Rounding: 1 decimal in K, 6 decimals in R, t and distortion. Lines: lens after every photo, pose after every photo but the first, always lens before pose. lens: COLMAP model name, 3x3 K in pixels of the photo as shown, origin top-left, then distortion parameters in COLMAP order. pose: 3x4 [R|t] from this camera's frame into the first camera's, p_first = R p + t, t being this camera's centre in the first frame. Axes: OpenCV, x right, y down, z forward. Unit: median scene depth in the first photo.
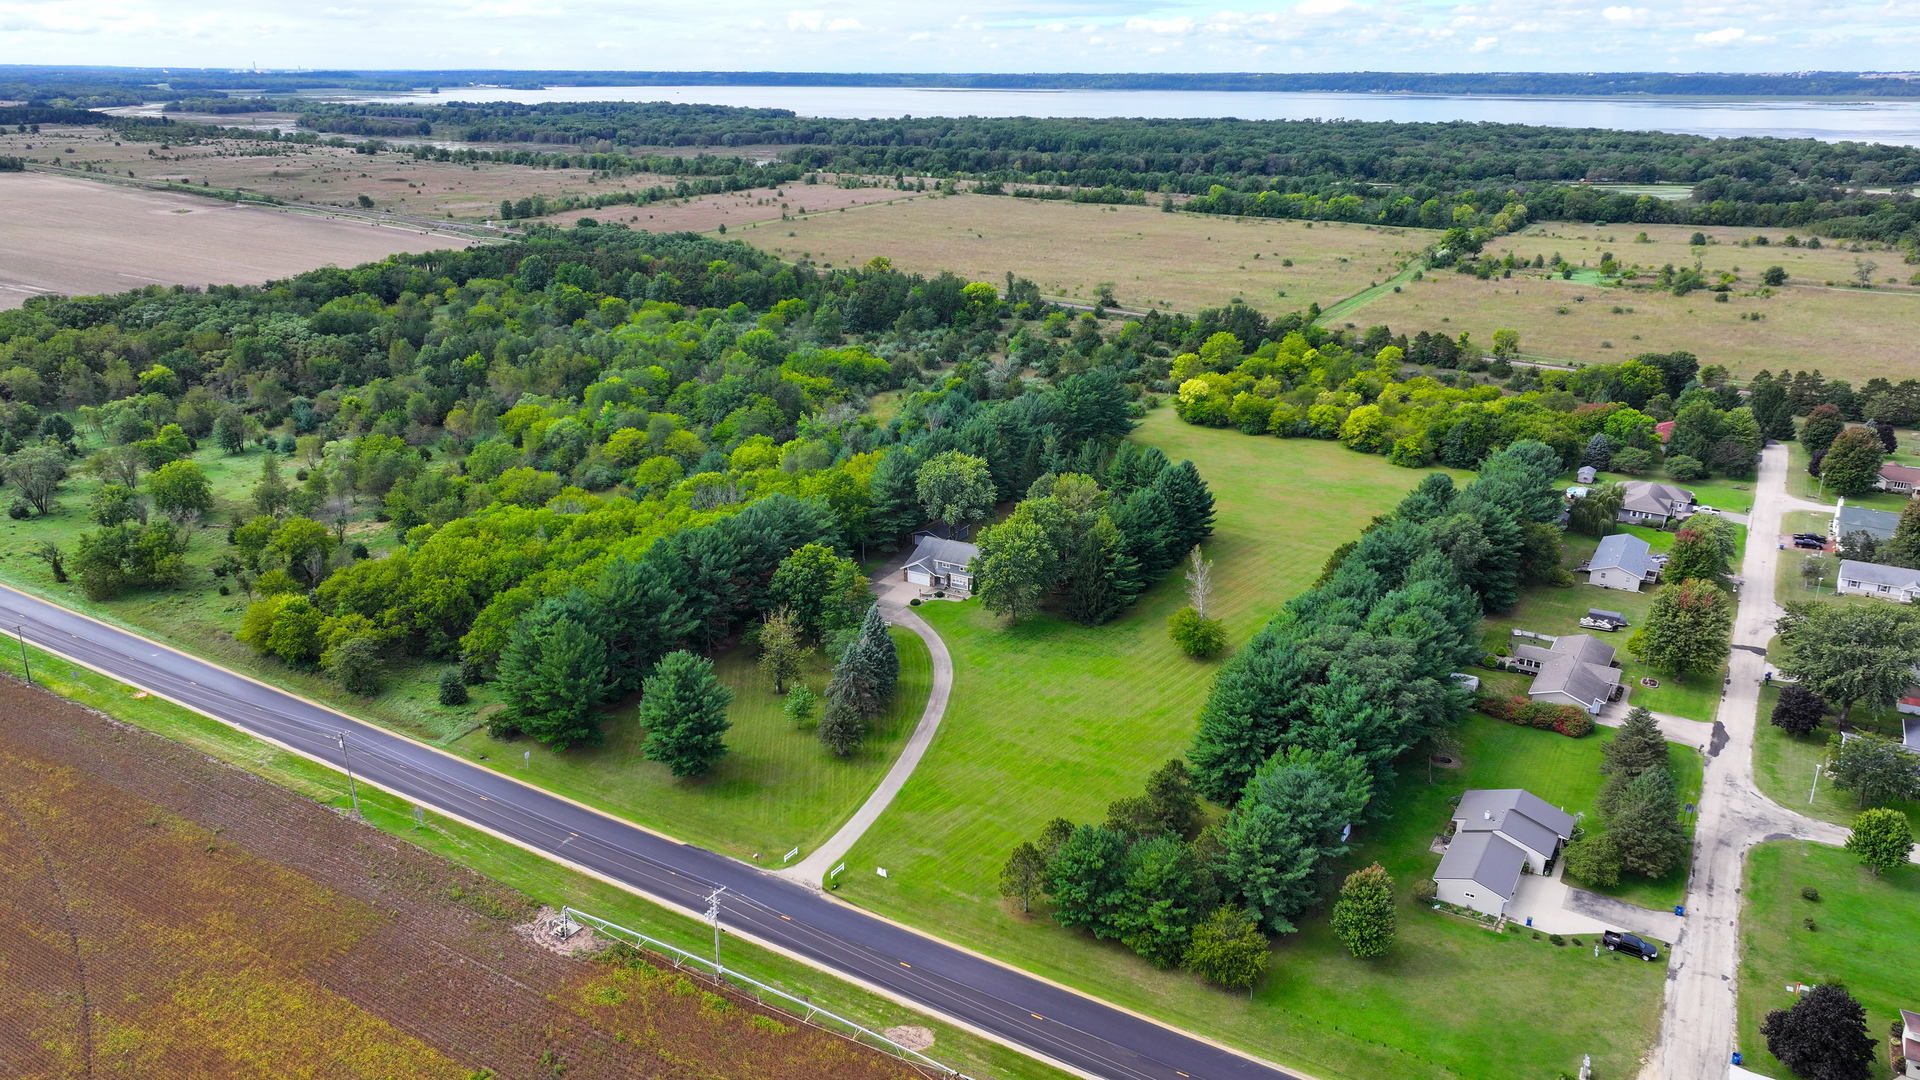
lens RADIAL K [[1338.7, 0, 969.4], [0, 1338.7, 541.3], [0, 0, 1]] dist [-0.000096, 0.020240]
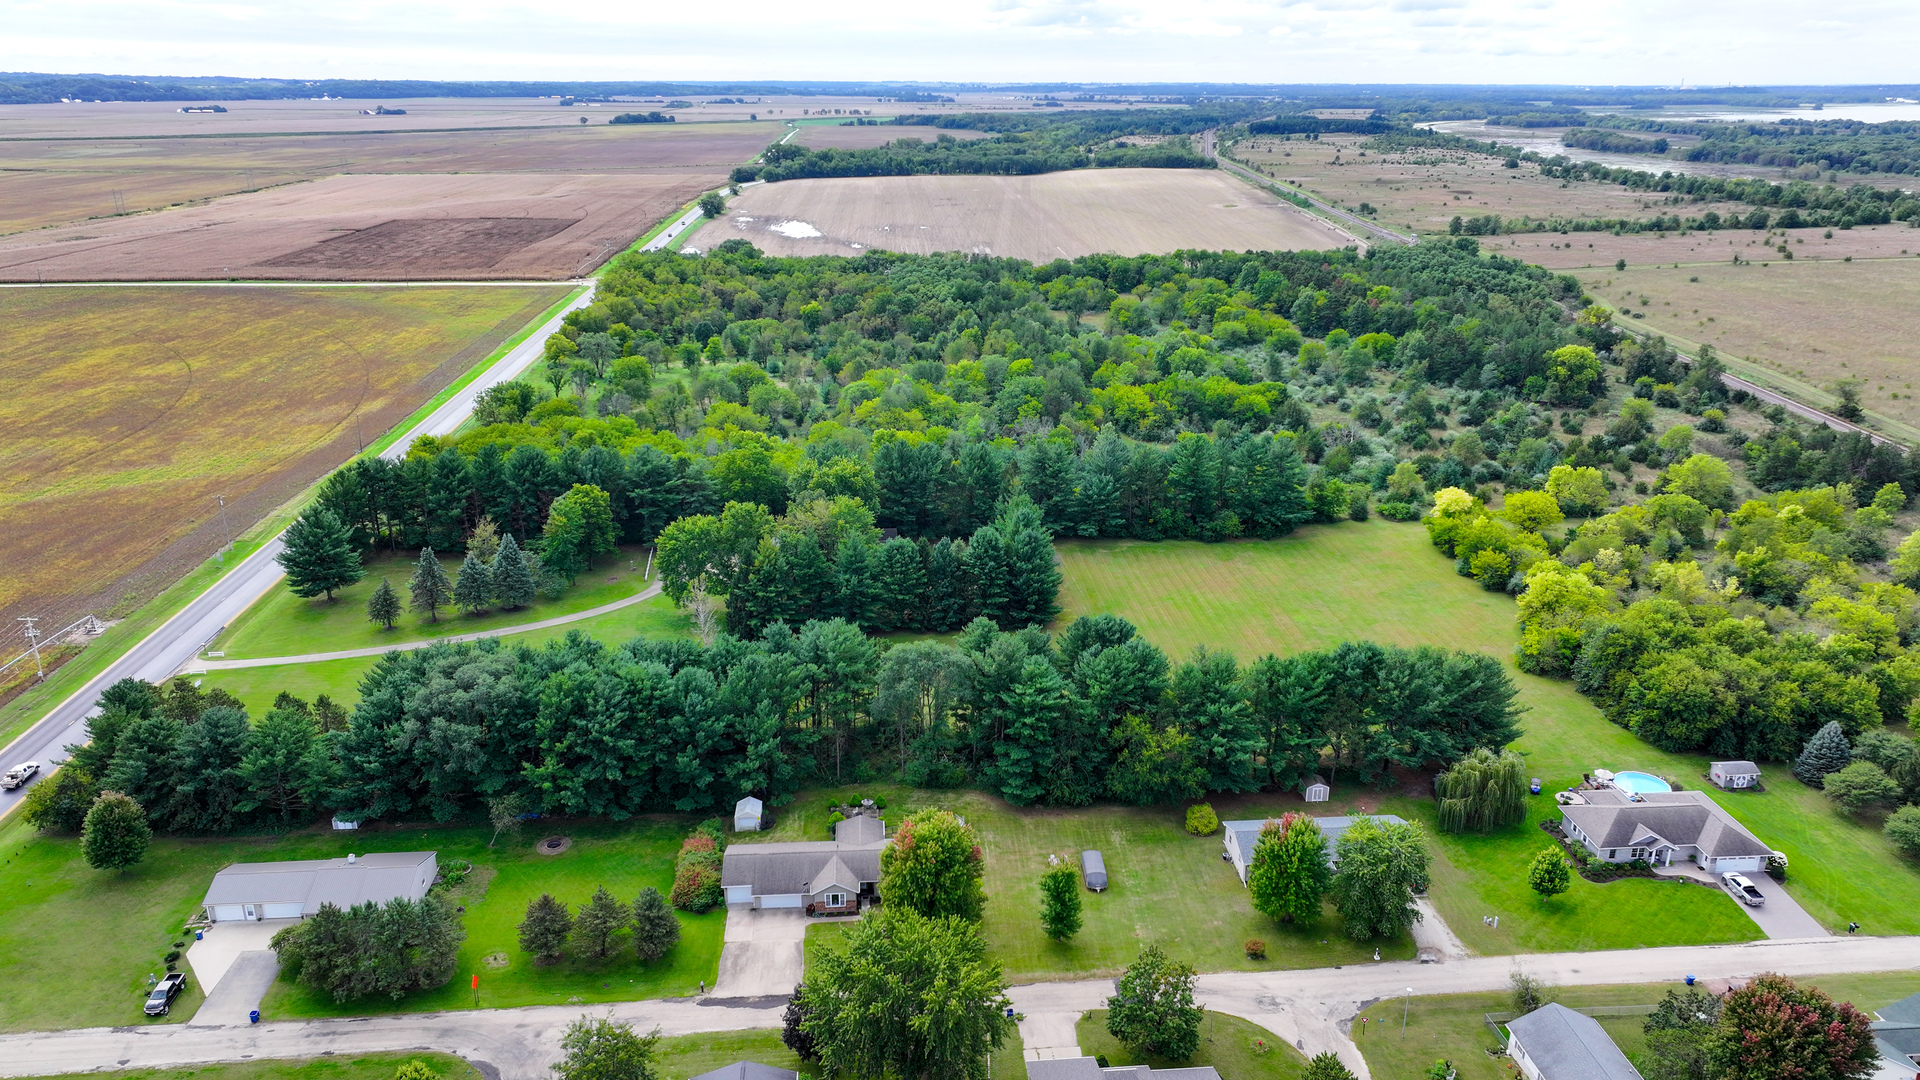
lens RADIAL K [[1338.7, 0, 961.3], [0, 1338.7, 543.9], [0, 0, 1]] dist [-0.000096, 0.020240]
pose [[0.584006, 0.263083, -0.767935, 0.358768], [-0.270235, 0.955074, 0.121684, -0.065245], [0.765448, 0.136459, 0.628863, 0.194761]]
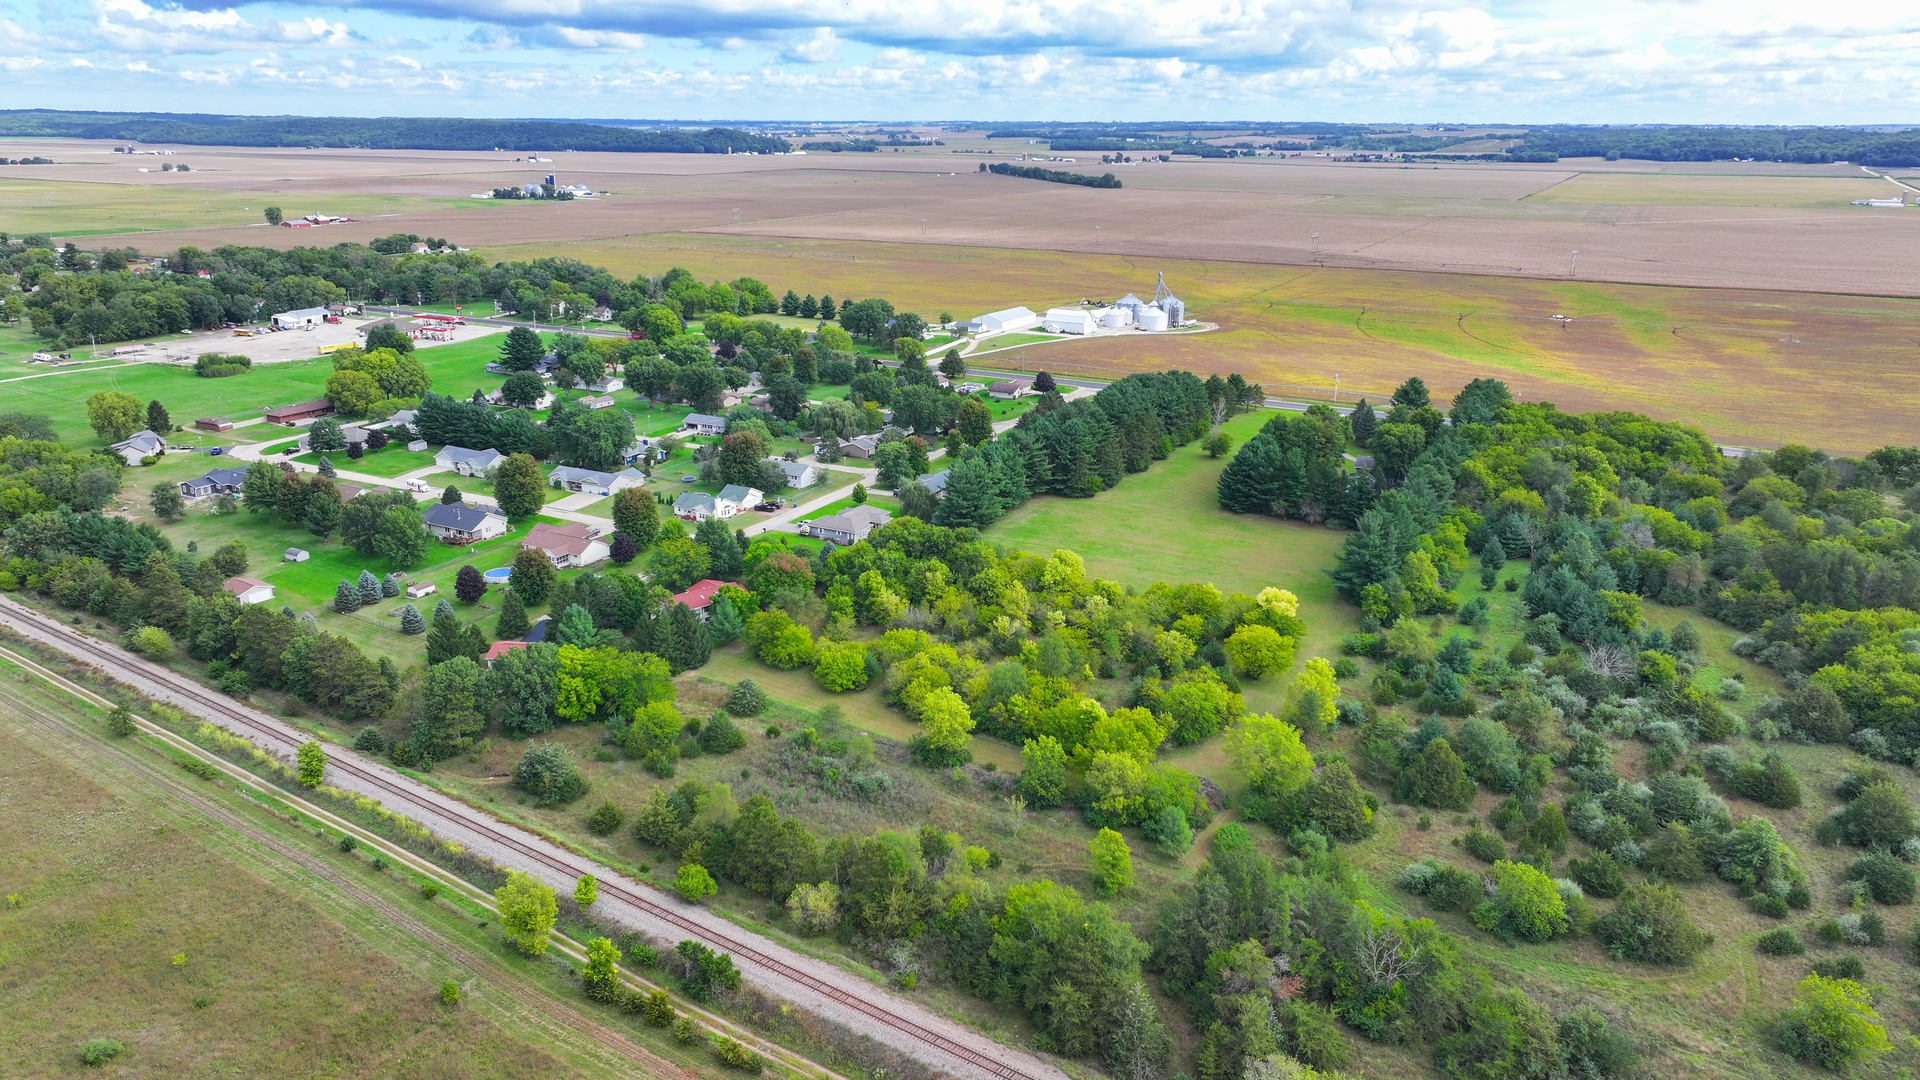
lens RADIAL K [[1338.7, 0, 967.1], [0, 1338.7, 537.8], [0, 0, 1]] dist [-0.000096, 0.020240]
pose [[-0.998347, 0.007006, -0.057052, 0.229937], [-0.028461, 0.802088, 0.596528, -0.350145], [0.049940, 0.597165, -0.800562, 0.951877]]
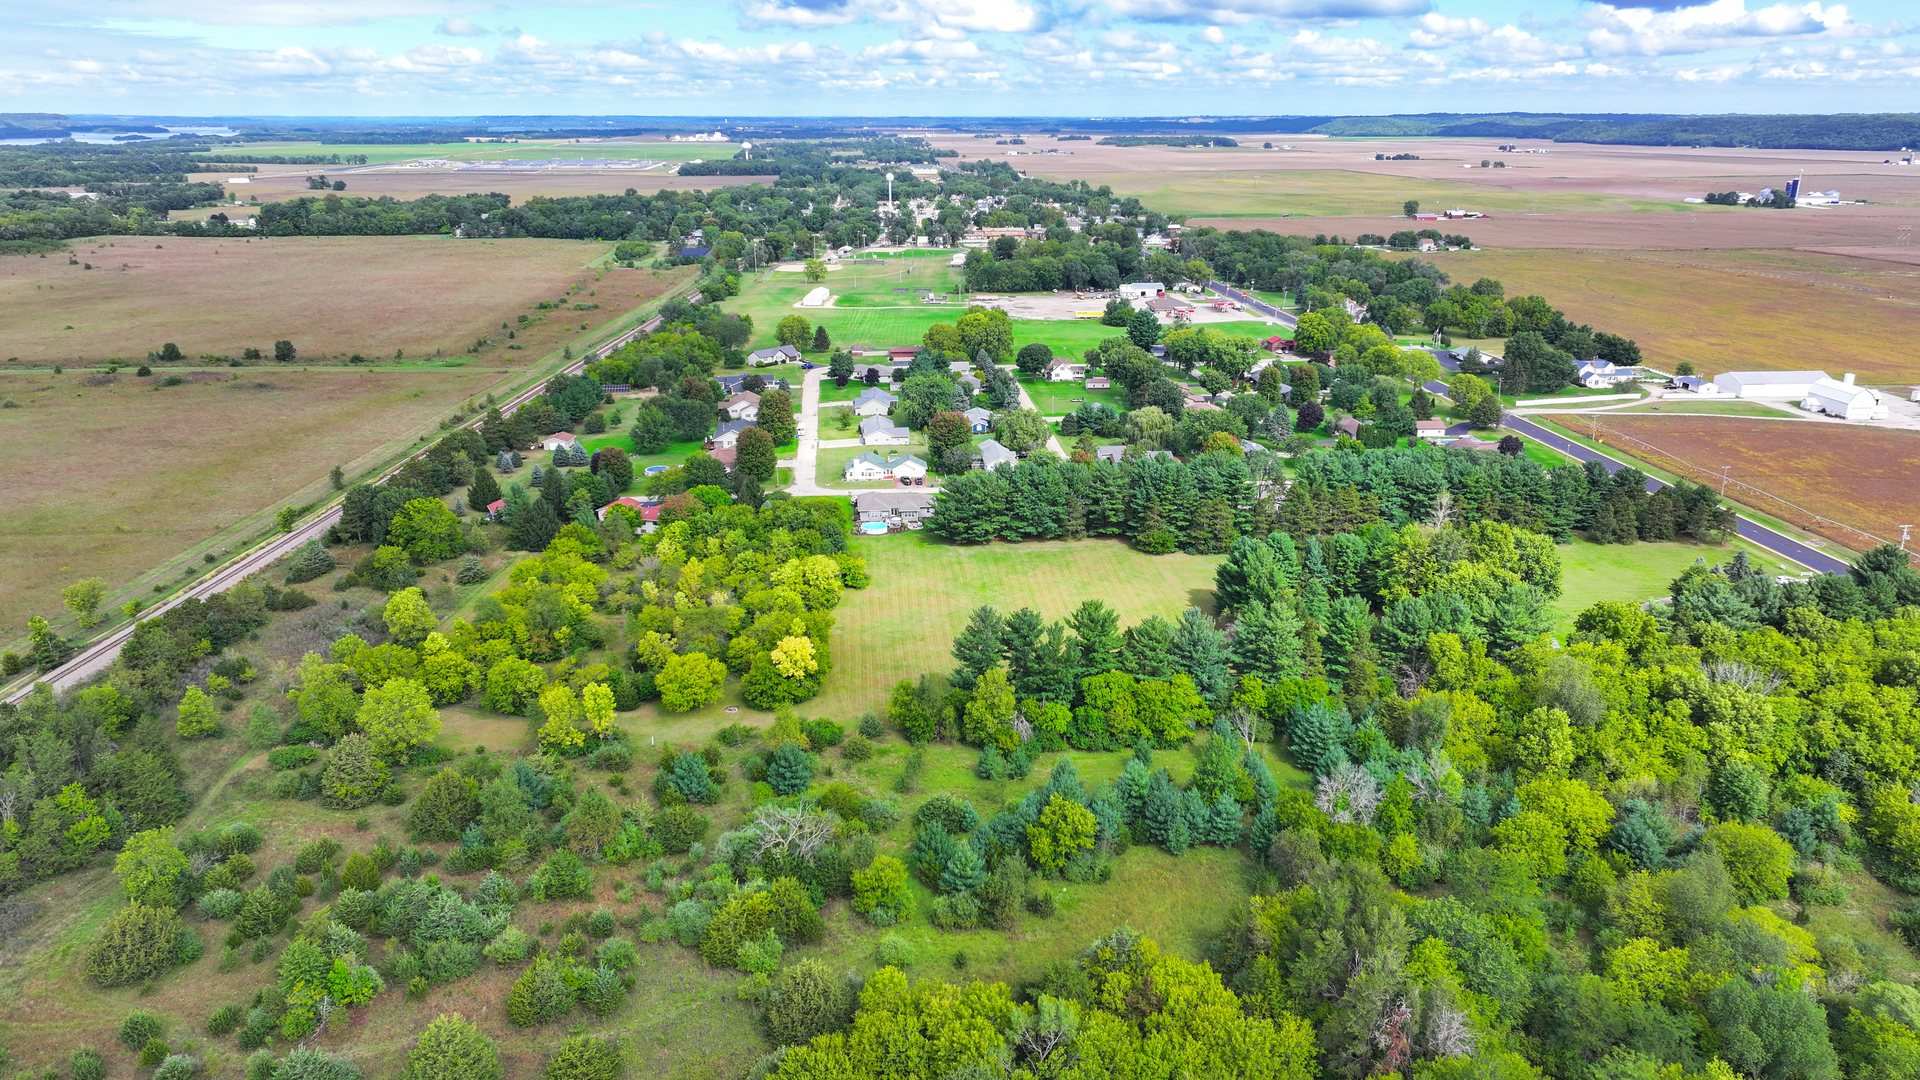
lens RADIAL K [[1338.7, 0, 959.5], [0, 1338.7, 556.3], [0, 0, 1]] dist [-0.000096, 0.020240]
pose [[-0.598541, -0.254507, 0.759589, -0.217214], [0.263294, 0.833017, 0.486580, -0.273037], [-0.756588, 0.491233, -0.431585, 0.732864]]
